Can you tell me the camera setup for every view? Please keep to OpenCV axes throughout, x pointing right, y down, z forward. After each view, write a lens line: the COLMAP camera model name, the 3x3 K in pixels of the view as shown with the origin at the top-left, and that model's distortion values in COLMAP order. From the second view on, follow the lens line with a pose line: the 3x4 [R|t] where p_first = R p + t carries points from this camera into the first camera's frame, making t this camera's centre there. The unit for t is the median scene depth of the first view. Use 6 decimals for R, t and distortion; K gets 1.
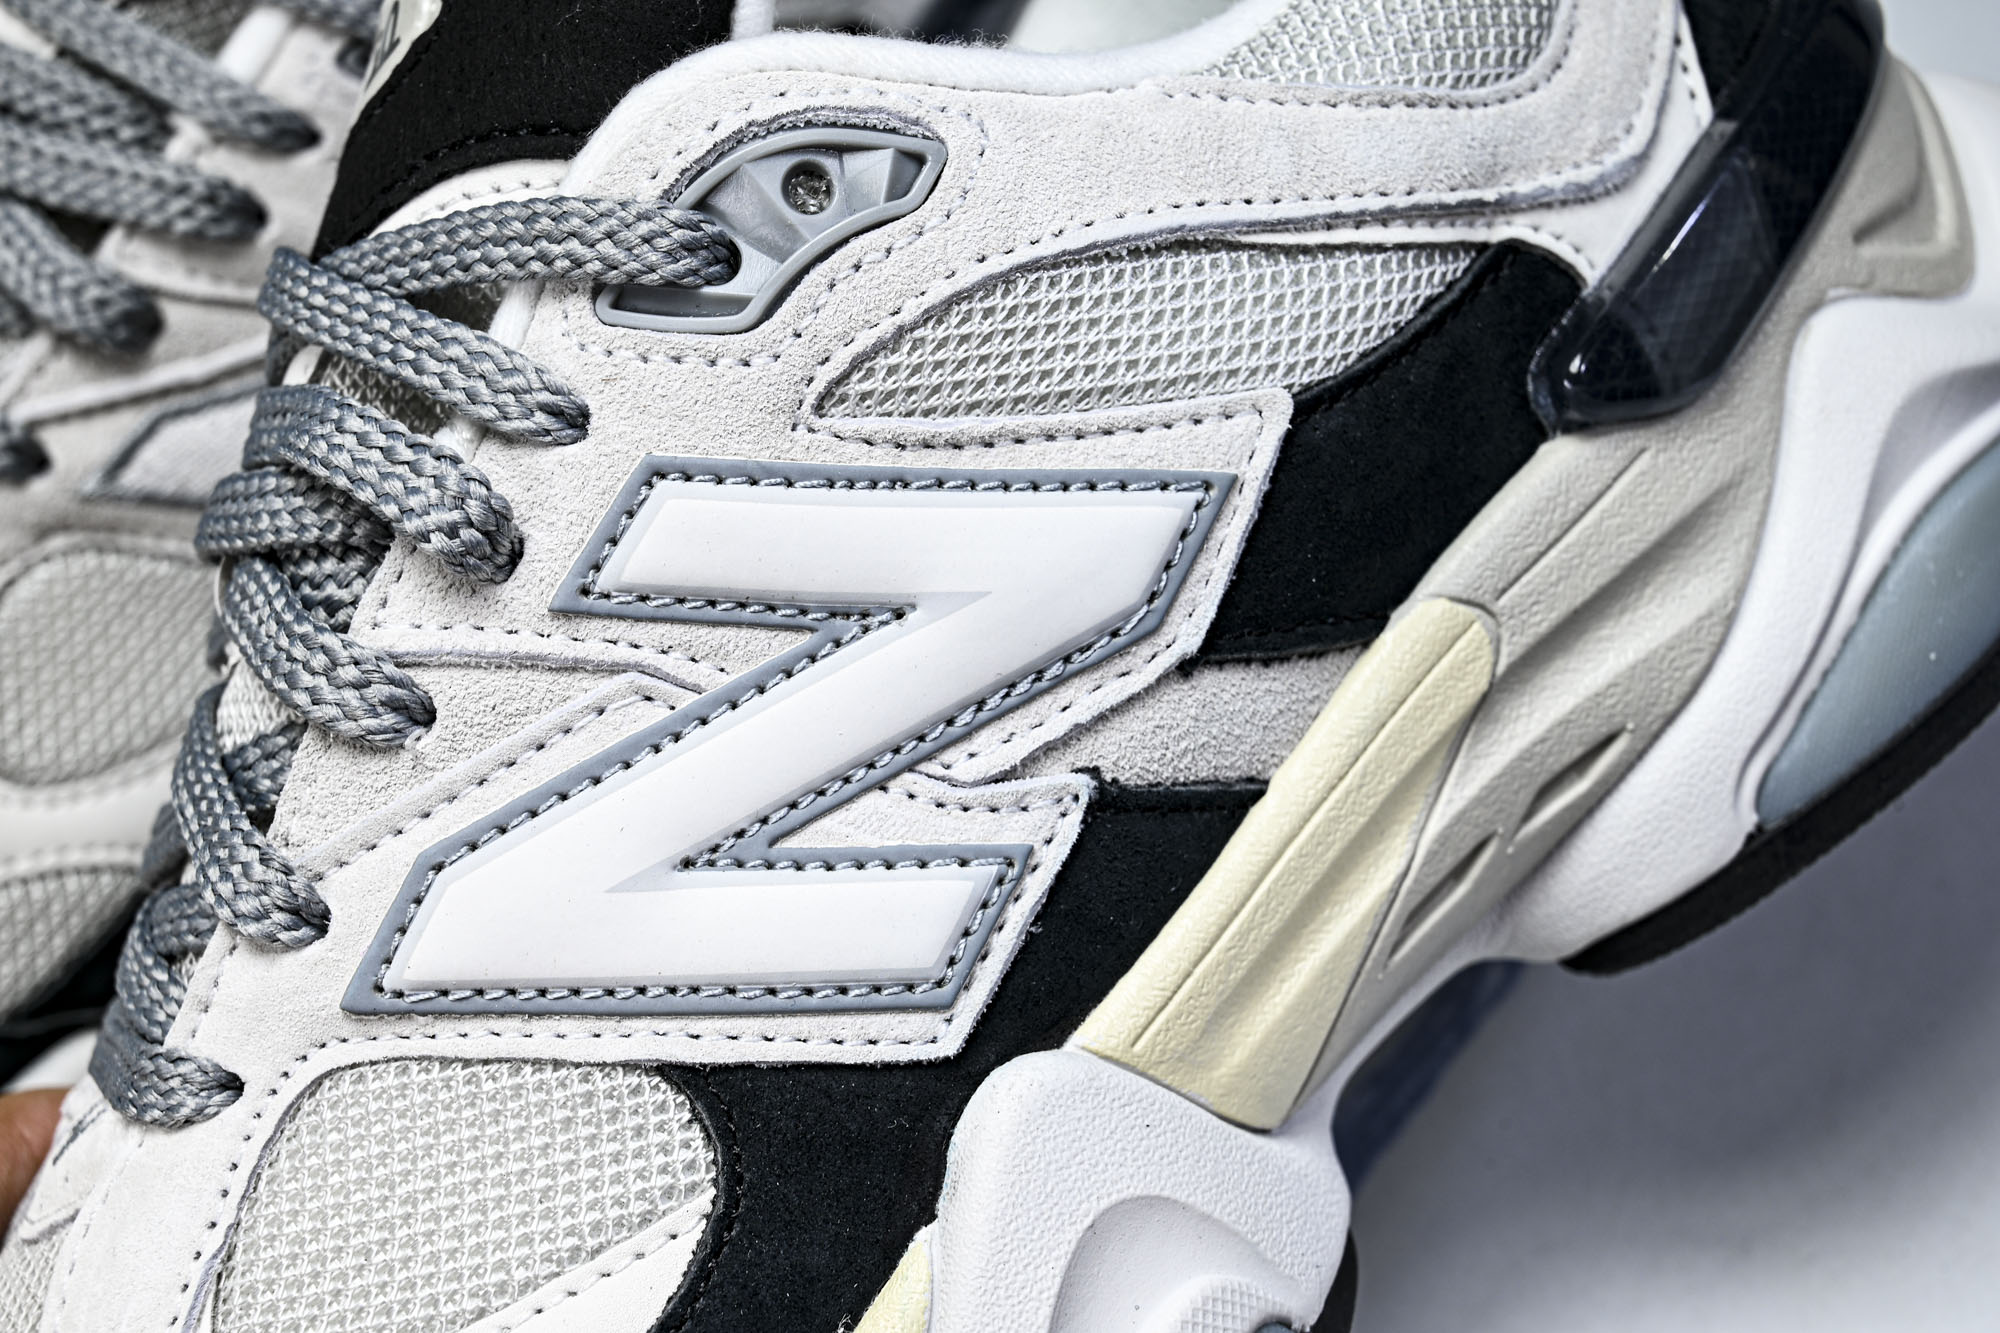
lens RADIAL K [[3328.1, 0, 1000.0], [0, 3328.1, 666.5], [0, 0, 1]] dist [-0.004999, -0.030149]
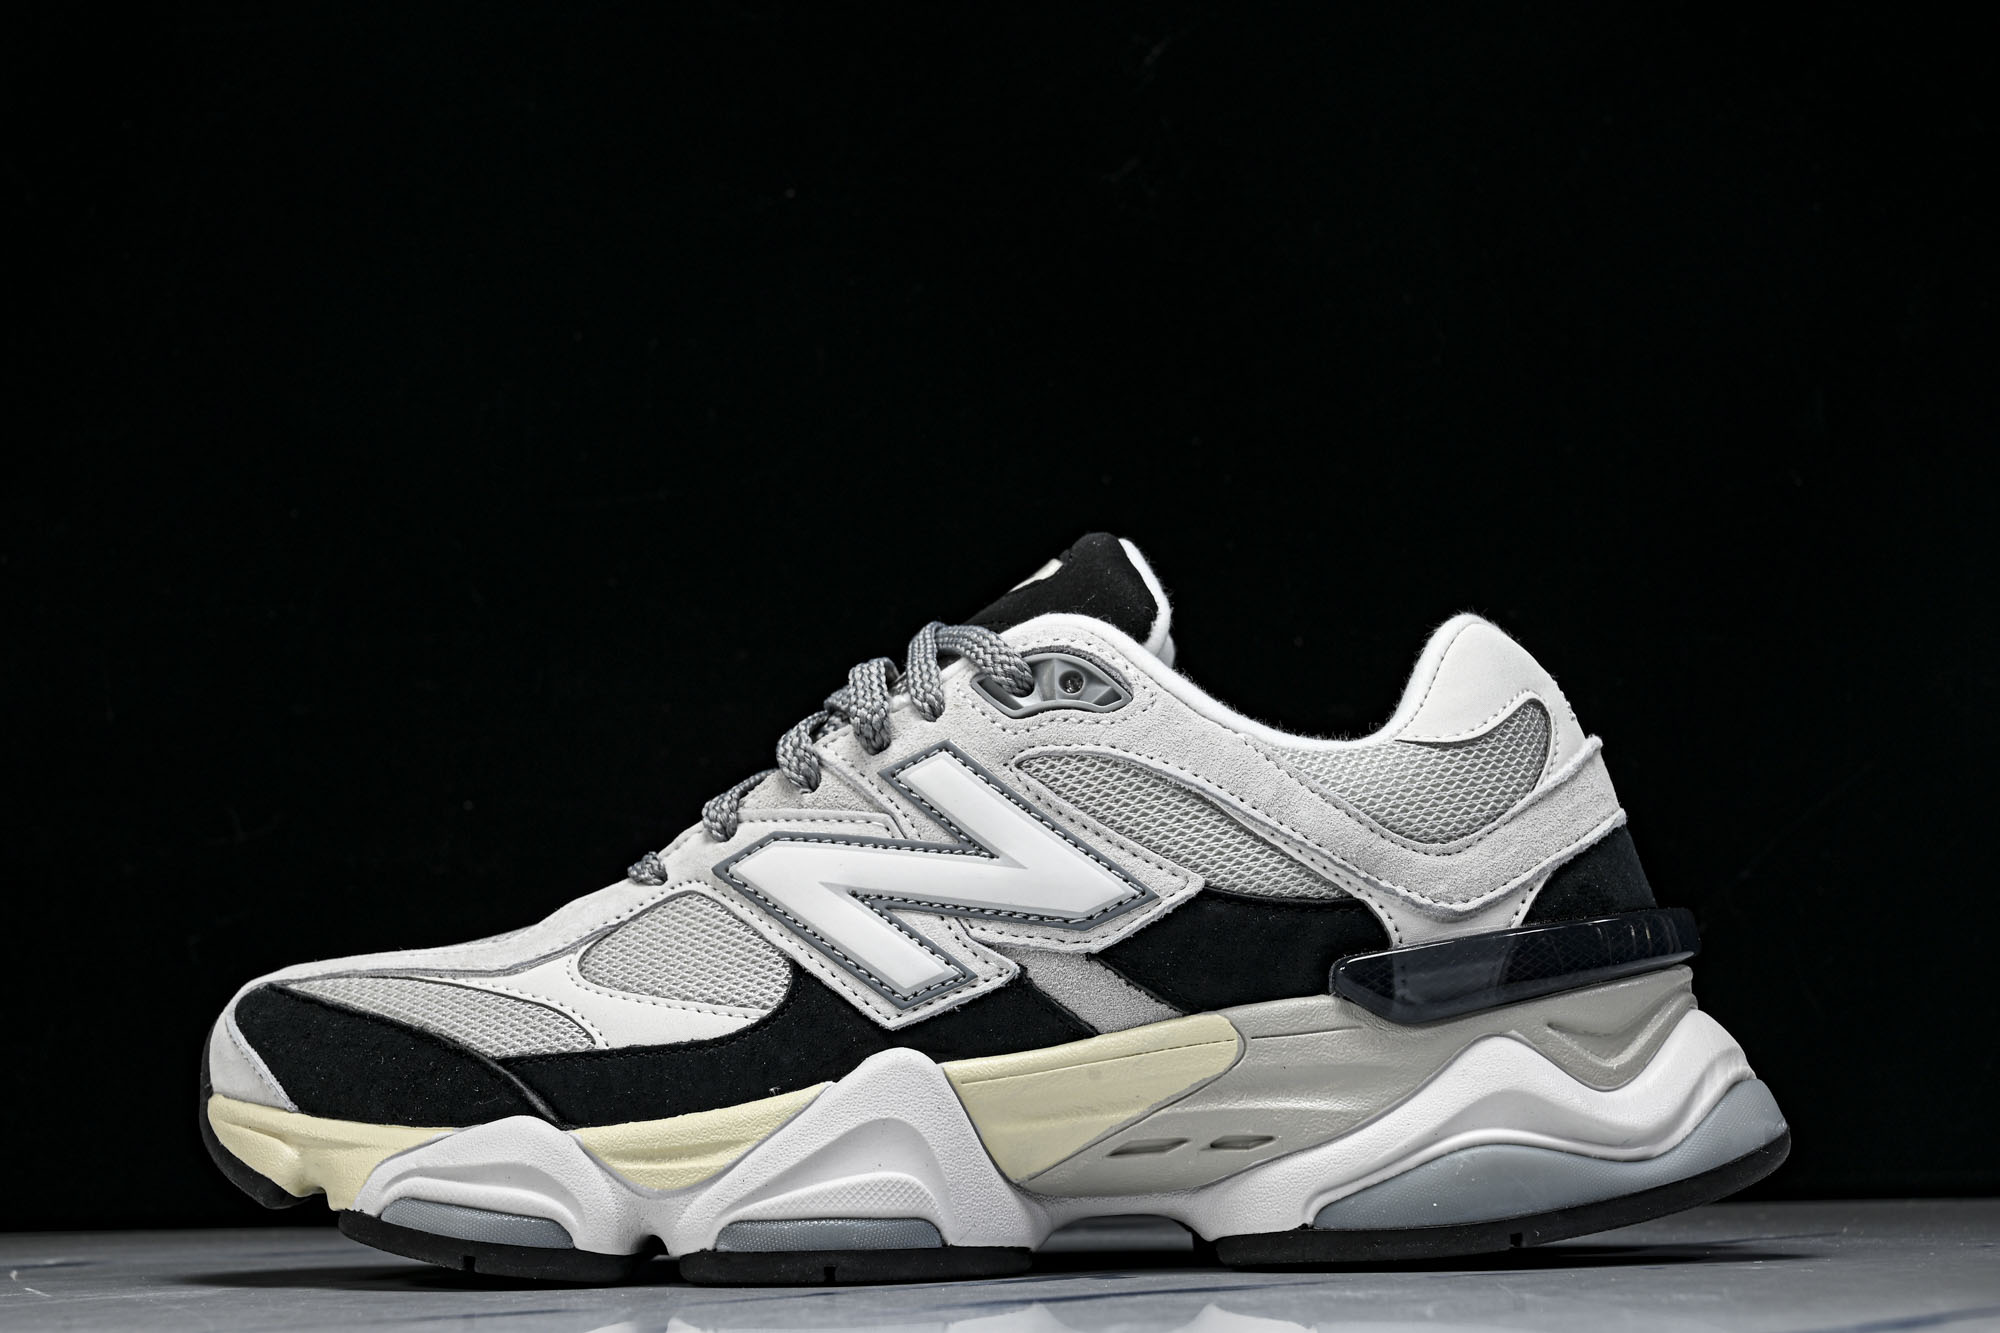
lens RADIAL K [[3266.6, 0, 1000.0], [0, 3266.6, 666.5], [0, 0, 1]] dist [0.014892, -0.014985]
pose [[0.735987, 0.491201, -0.465881, 0.923564], [-0.594592, 0.798044, -0.097906, 0.092927], [0.323702, 0.349066, 0.879414, -0.959760]]
